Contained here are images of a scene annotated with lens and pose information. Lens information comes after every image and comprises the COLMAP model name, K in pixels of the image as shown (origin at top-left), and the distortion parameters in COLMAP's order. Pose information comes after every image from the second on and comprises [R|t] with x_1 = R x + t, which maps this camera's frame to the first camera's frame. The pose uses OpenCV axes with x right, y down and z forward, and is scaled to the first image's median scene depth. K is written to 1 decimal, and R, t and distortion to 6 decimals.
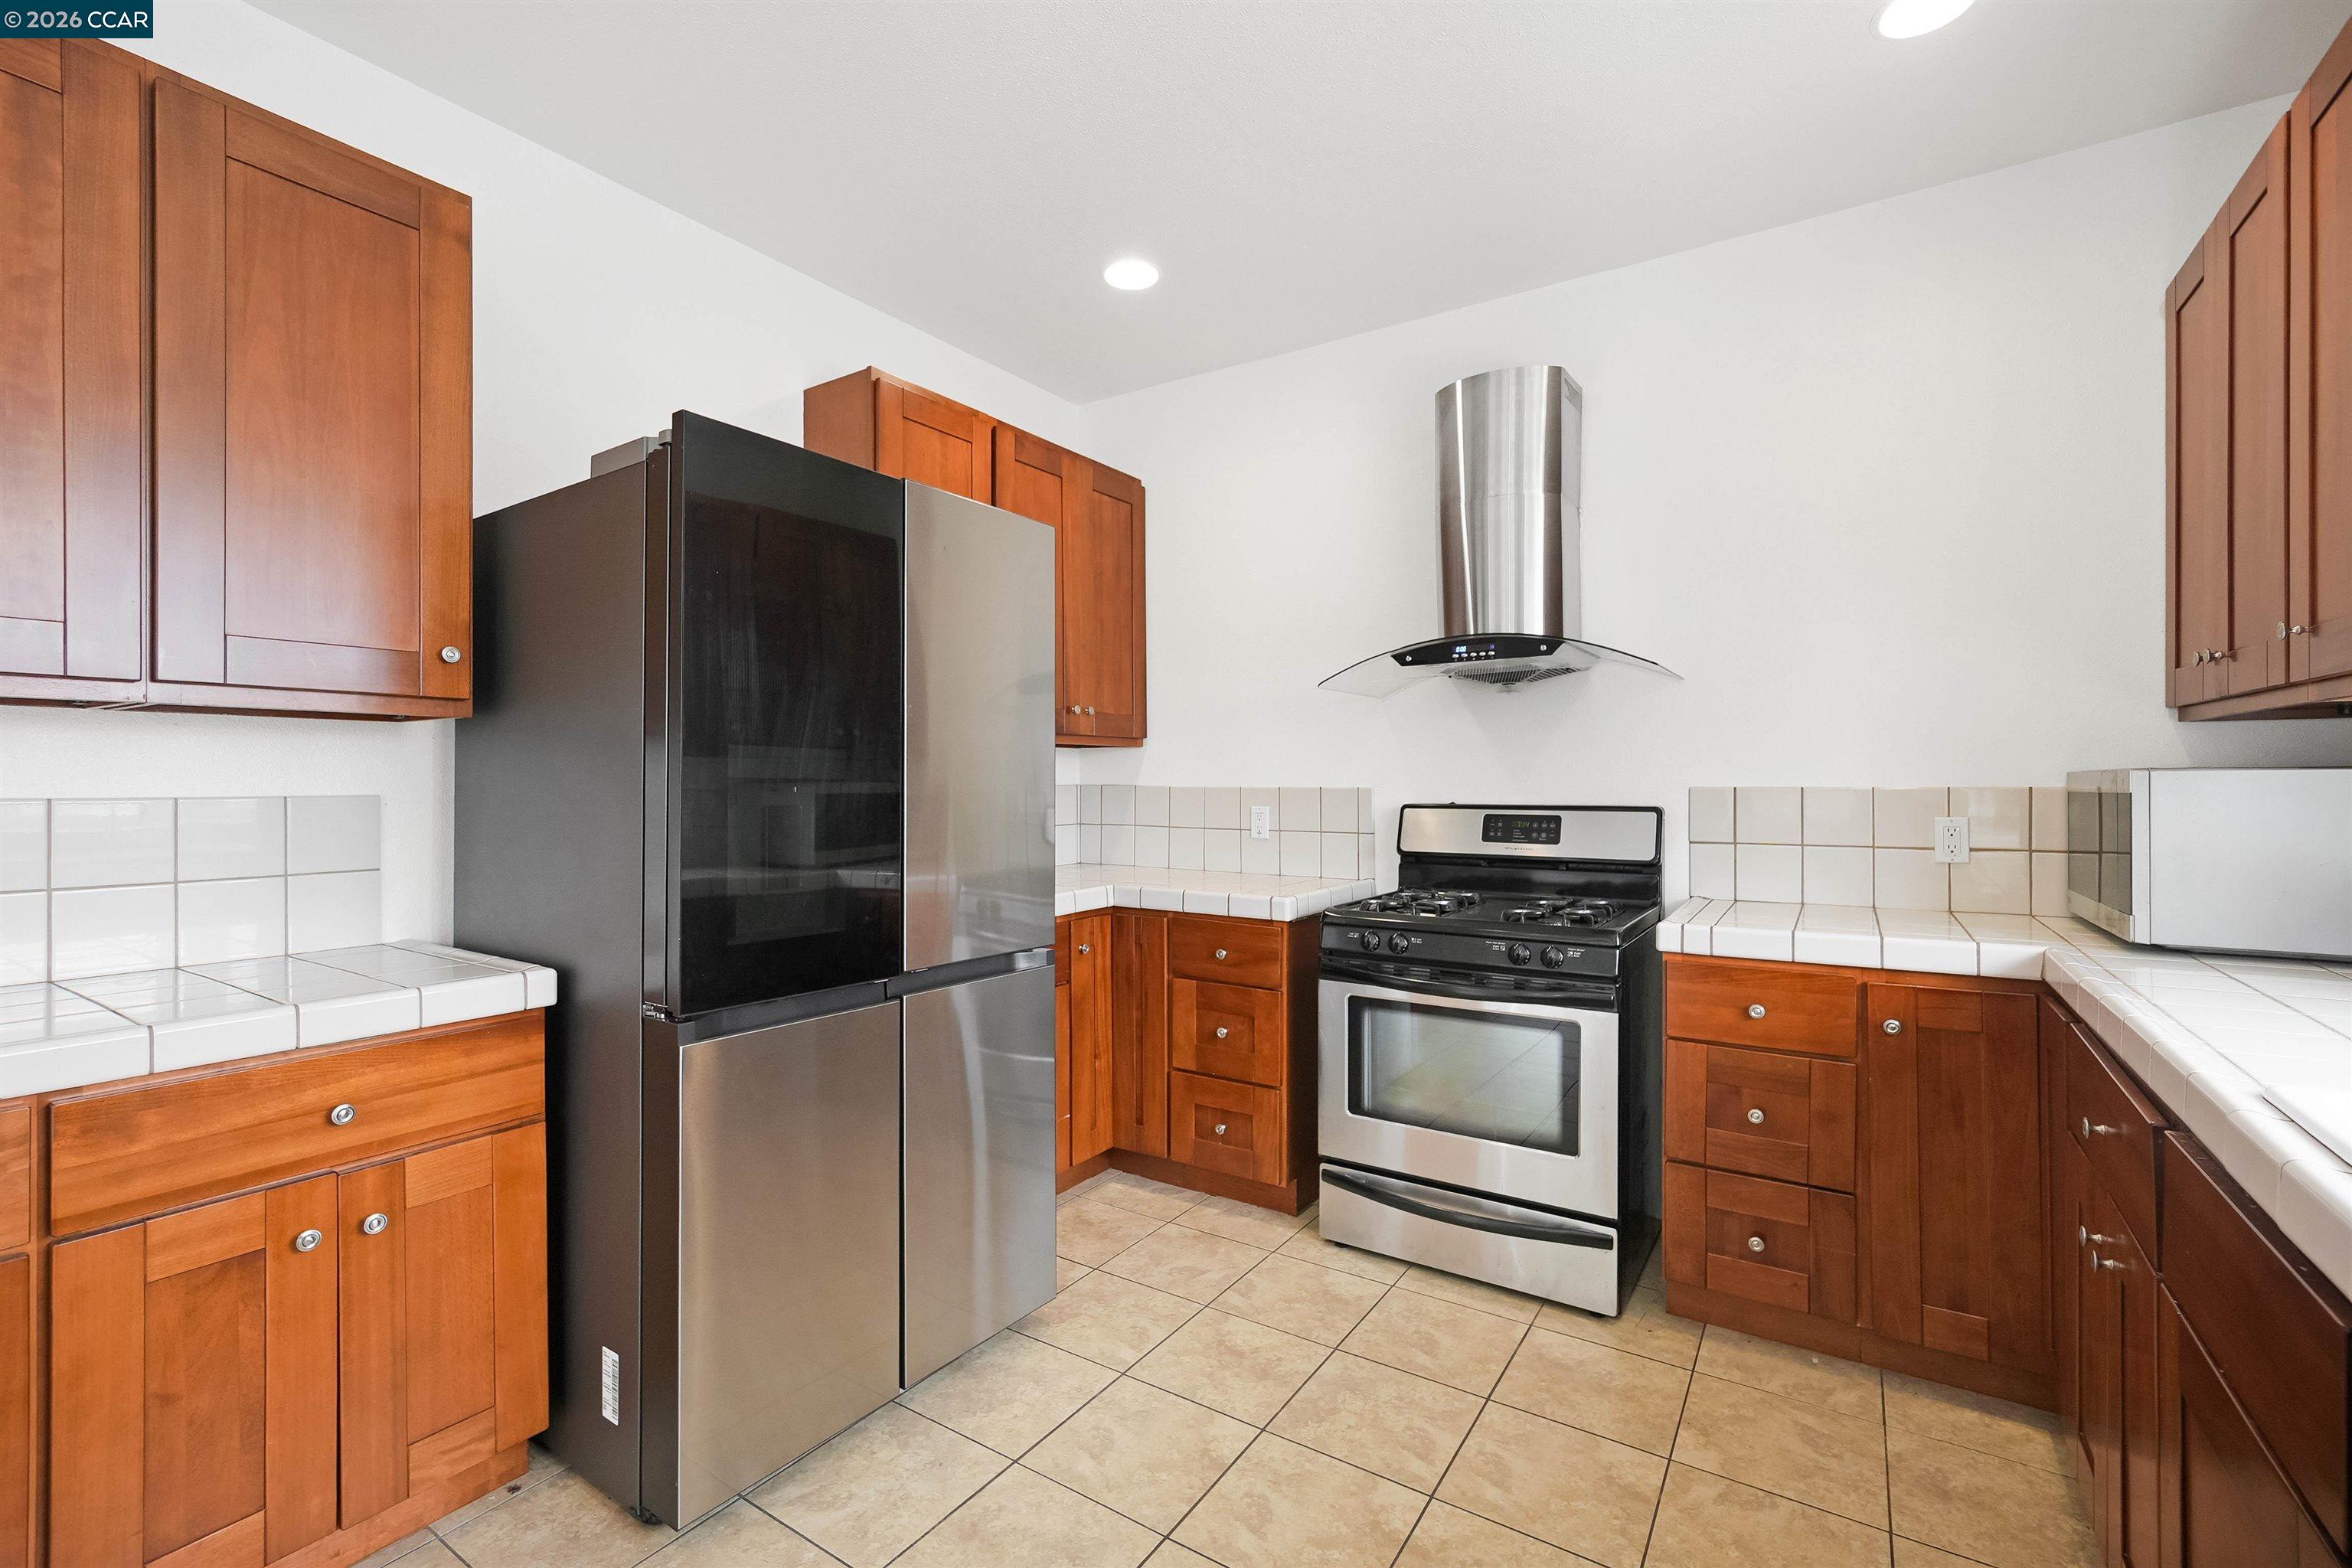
lens RADIAL K [[1009.7, 0, 1176.0], [0, 1009.7, 784.0], [0, 0, 1]] dist [-0.003841, -0.000149]
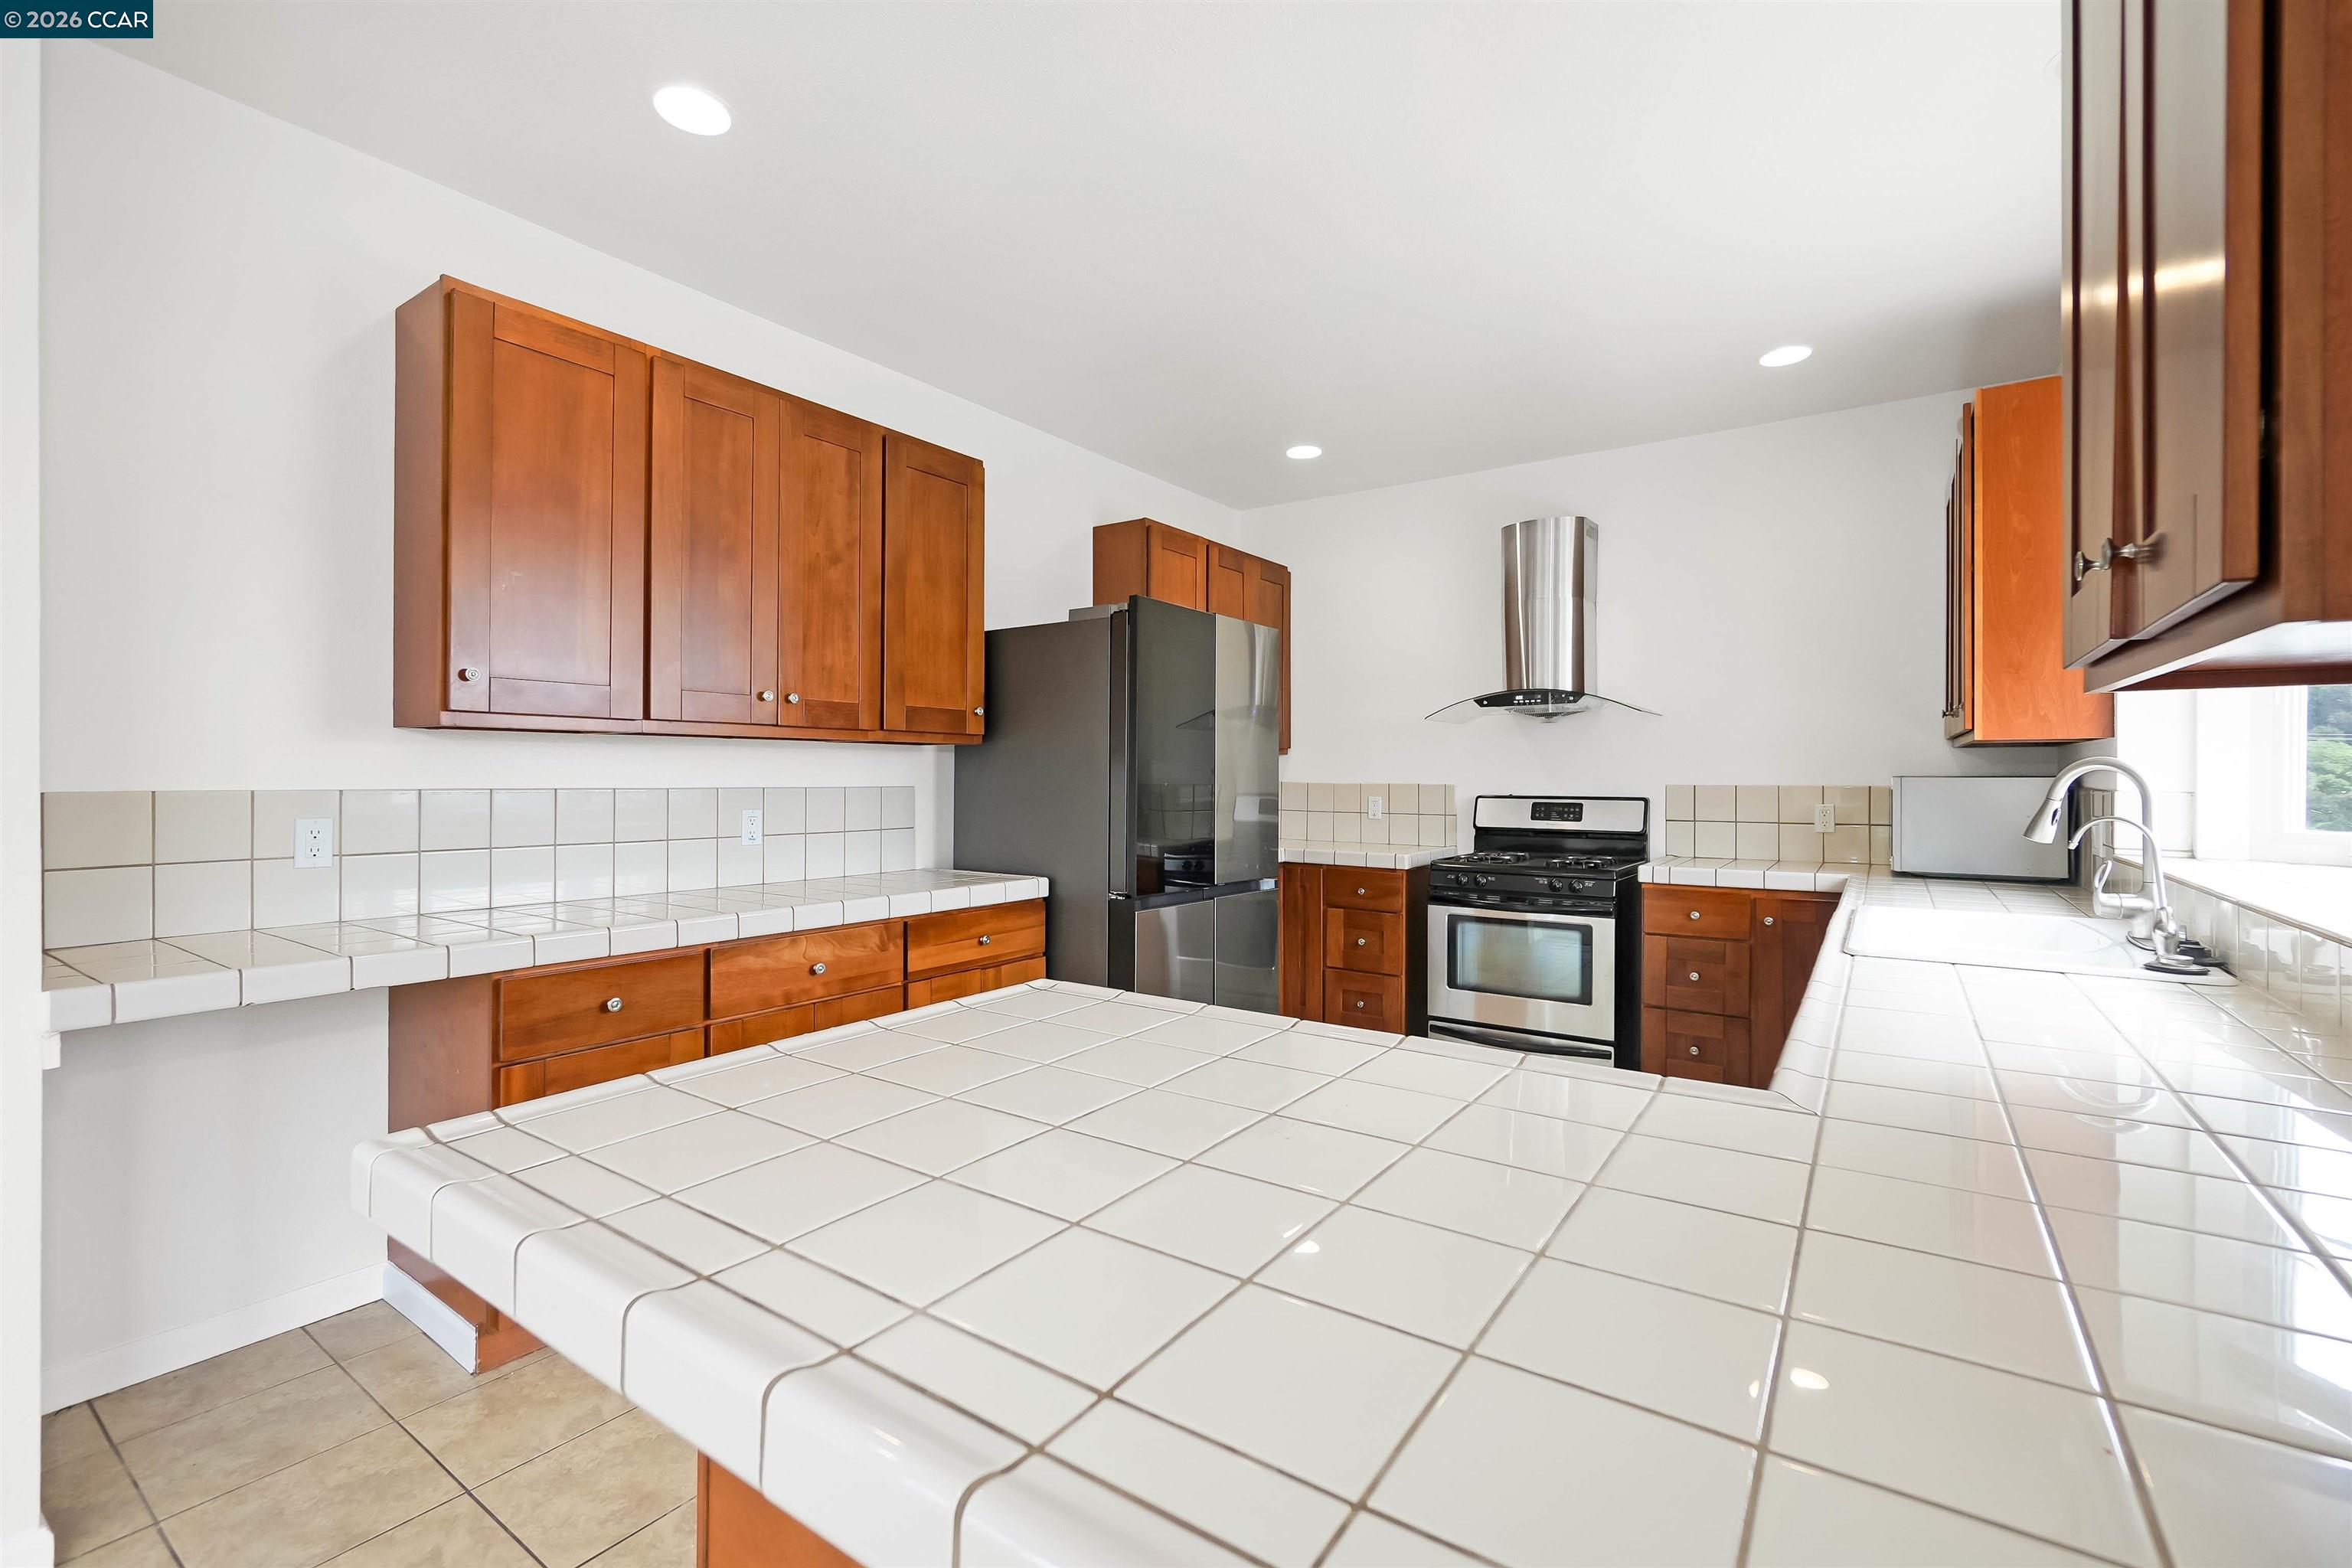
lens RADIAL K [[1023.3, 0, 1179.5], [0, 1023.3, 772.9], [0, 0, 1]] dist [0.001084, 0.000217]
pose [[0.999741, 0.004397, -0.022344, -0.216533], [-0.004508, 0.999978, -0.004881, -0.004606], [0.022322, 0.004981, 0.999738, -0.625214]]
